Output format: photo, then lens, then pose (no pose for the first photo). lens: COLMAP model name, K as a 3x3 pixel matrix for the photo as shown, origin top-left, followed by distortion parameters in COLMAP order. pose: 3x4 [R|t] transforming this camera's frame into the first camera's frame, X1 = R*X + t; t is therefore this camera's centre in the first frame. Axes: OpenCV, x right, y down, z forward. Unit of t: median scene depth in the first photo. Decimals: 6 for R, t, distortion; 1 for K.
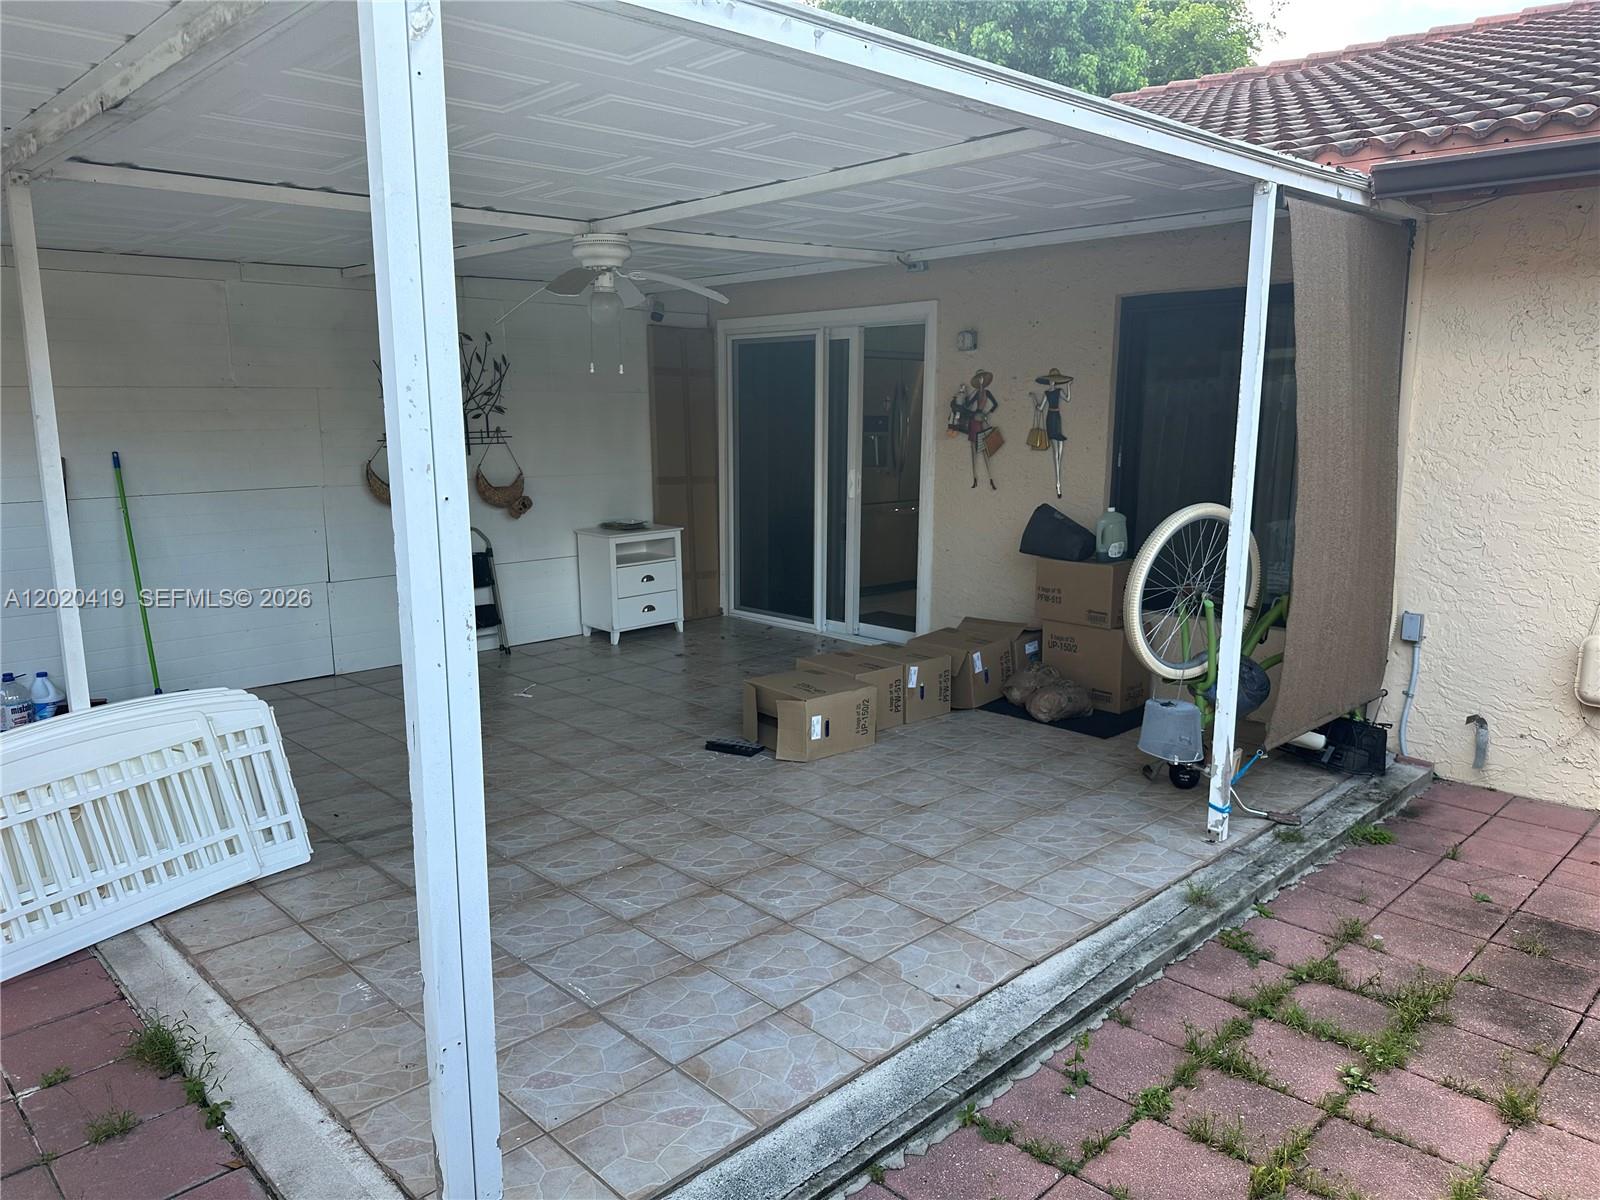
lens RADIAL K [[1120.8, 0, 797.3], [0, 1120.8, 605.2], [0, 0, 1]] dist [0.059056, -0.083838]
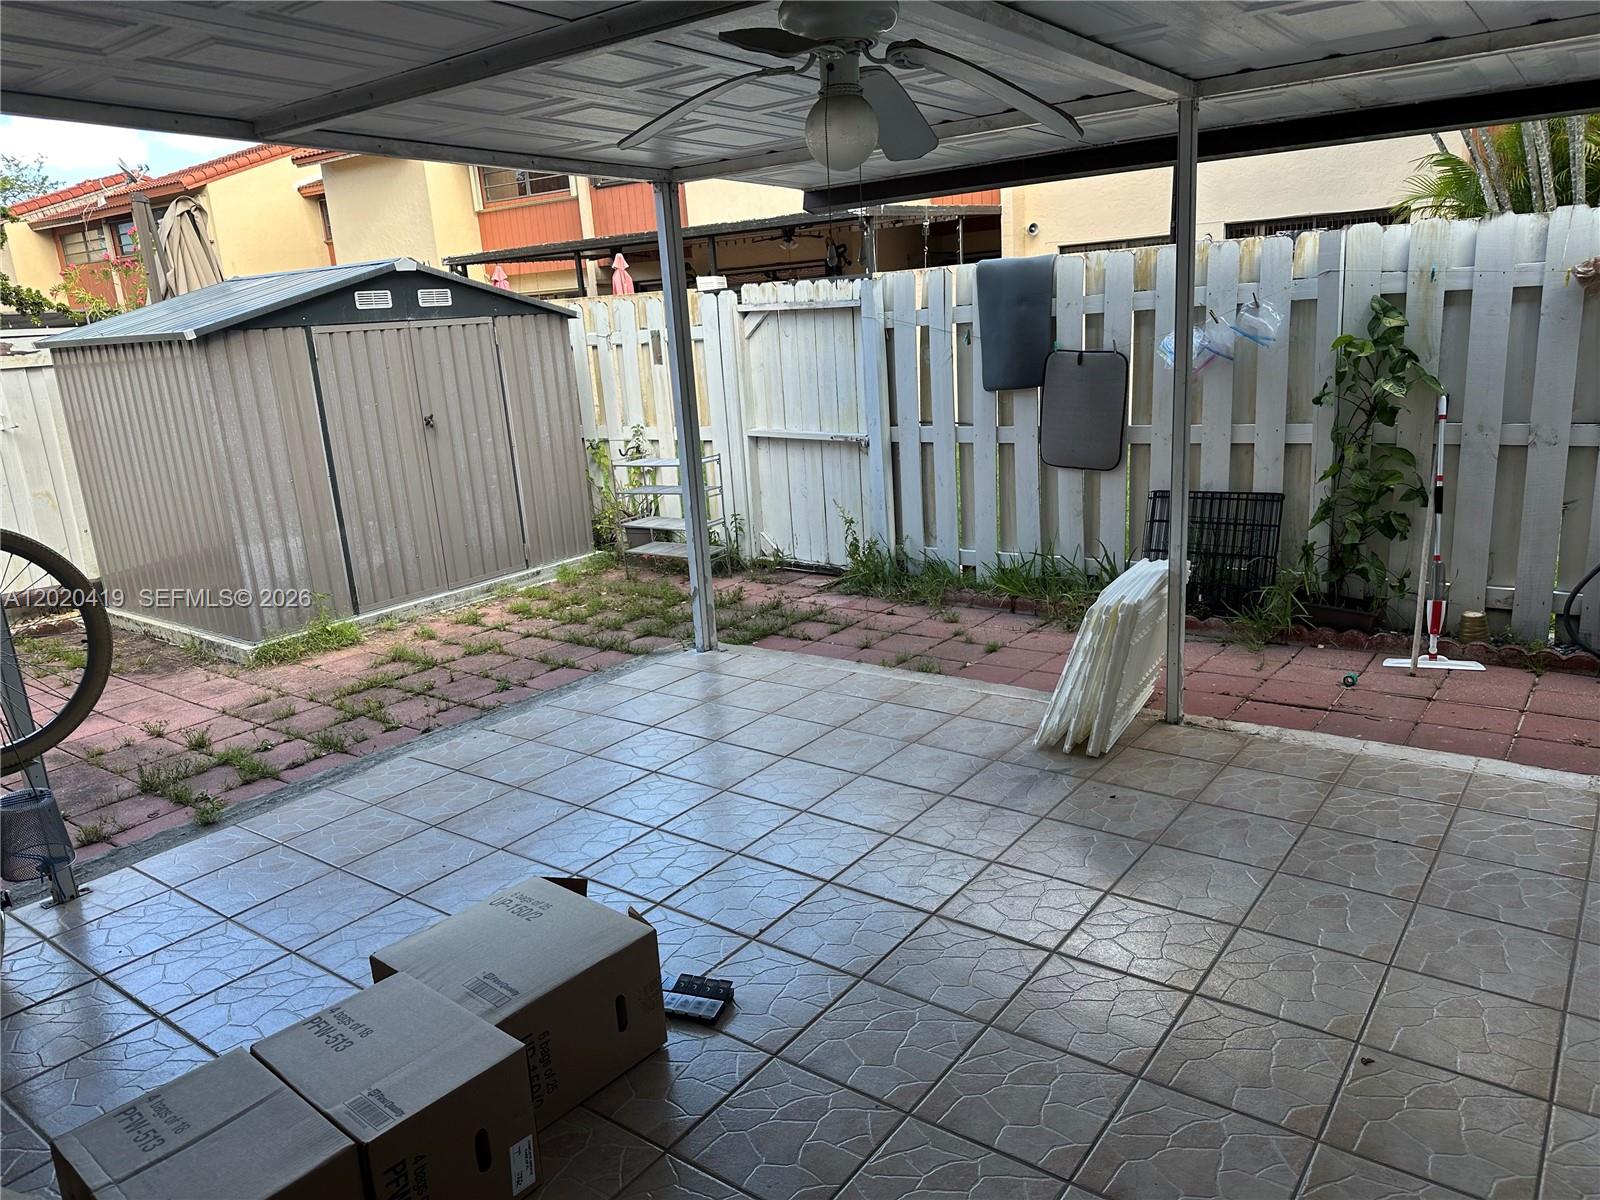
lens RADIAL K [[1120.8, 0, 802.7], [0, 1120.8, 604.8], [0, 0, 1]] dist [0.059056, -0.083838]
pose [[-0.985497, 0.097020, -0.139220, -0.087990], [0.031696, 0.911238, 0.410659, -0.389034], [0.166705, 0.400291, -0.901098, 2.146051]]
